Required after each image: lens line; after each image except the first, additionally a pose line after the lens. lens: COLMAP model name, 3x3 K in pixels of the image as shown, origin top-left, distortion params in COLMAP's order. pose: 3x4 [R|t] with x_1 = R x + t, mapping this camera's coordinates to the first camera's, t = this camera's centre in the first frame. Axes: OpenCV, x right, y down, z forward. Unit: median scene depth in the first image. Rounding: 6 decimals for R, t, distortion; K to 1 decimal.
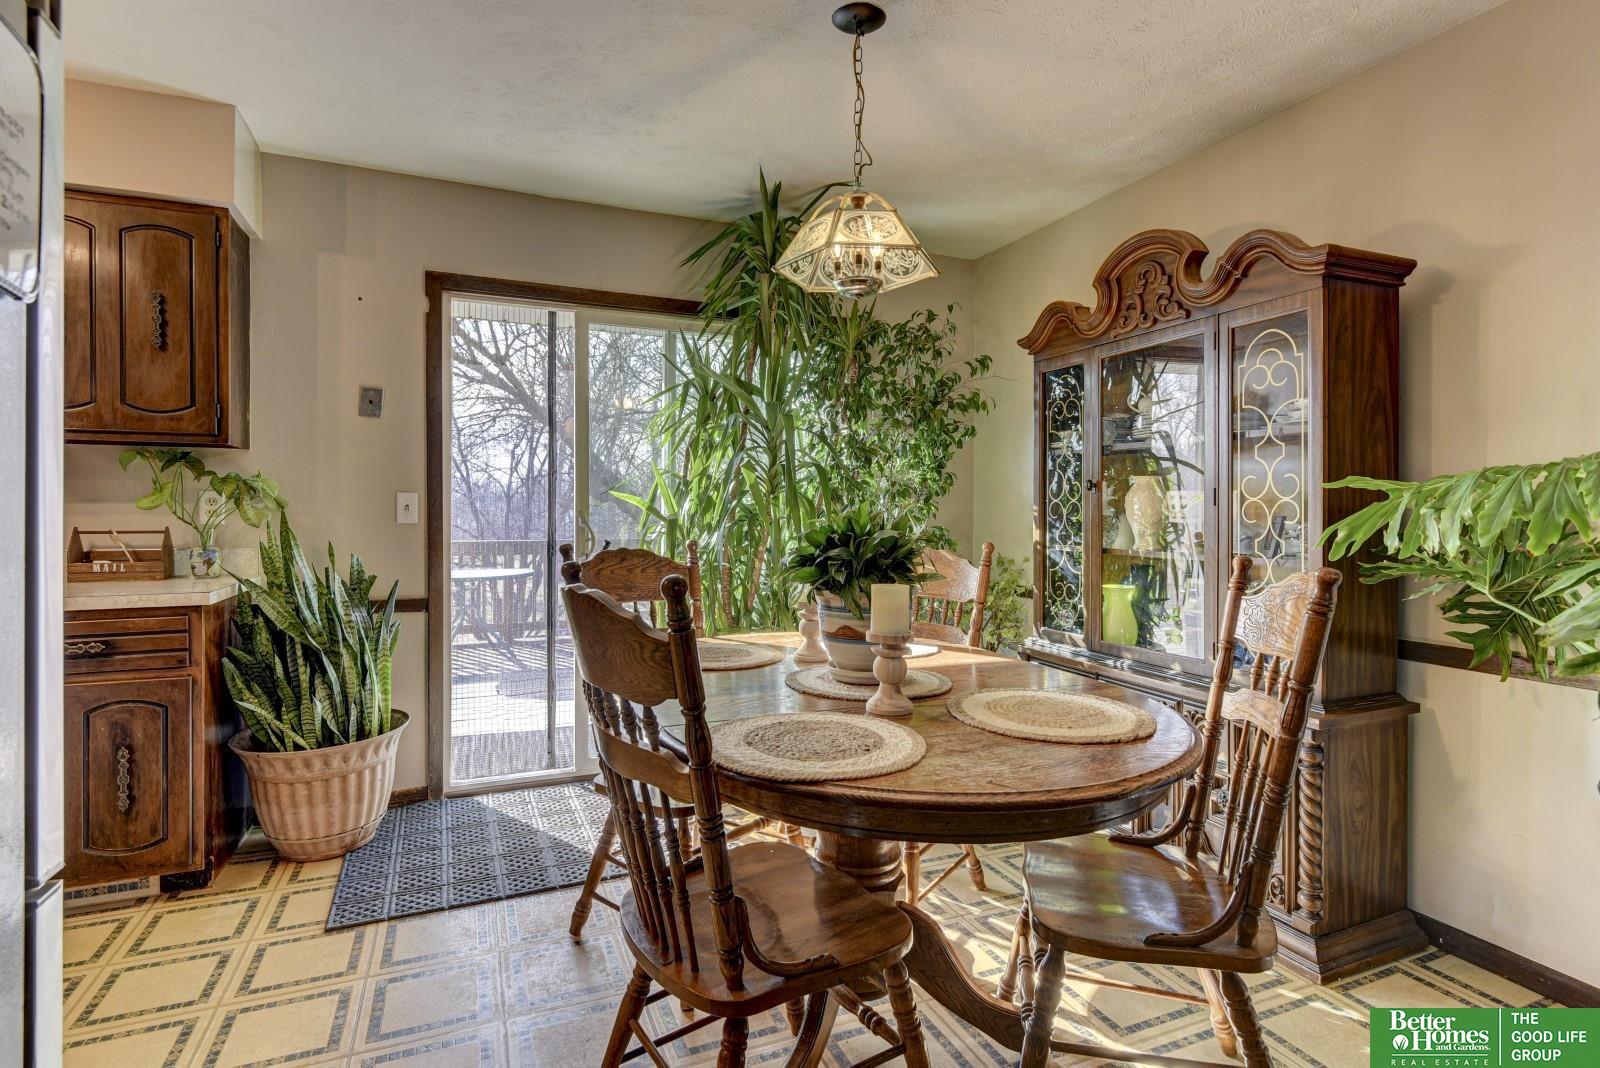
lens RADIAL K [[792.6, 0, 794.8], [0, 792.6, 515.3], [0, 0, 1]] dist [0.000894, -0.001157]
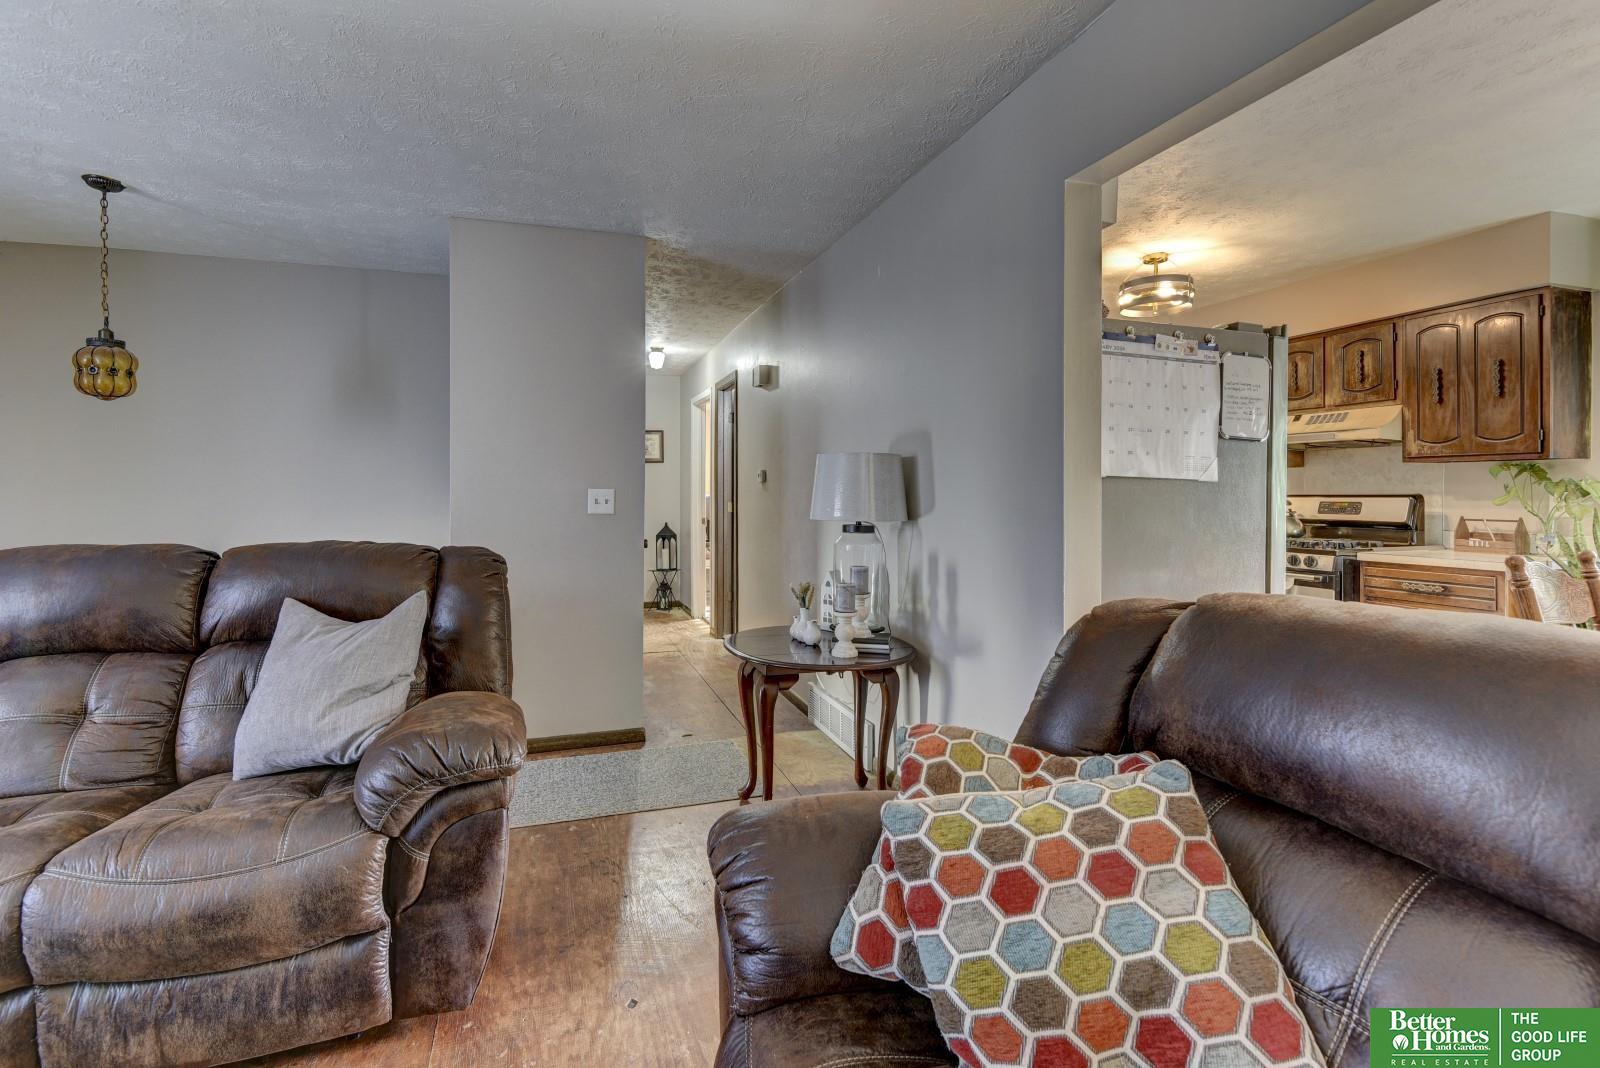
lens RADIAL K [[753.6, 0, 790.3], [0, 753.6, 492.8], [0, 0, 1]] dist [0.001983, -0.000190]
pose [[-0.082568, 0.000365, -0.996585, 0.690141], [-0.006716, 0.999977, 0.000922, -0.023249], [0.996563, 0.006769, -0.082564, -0.192232]]
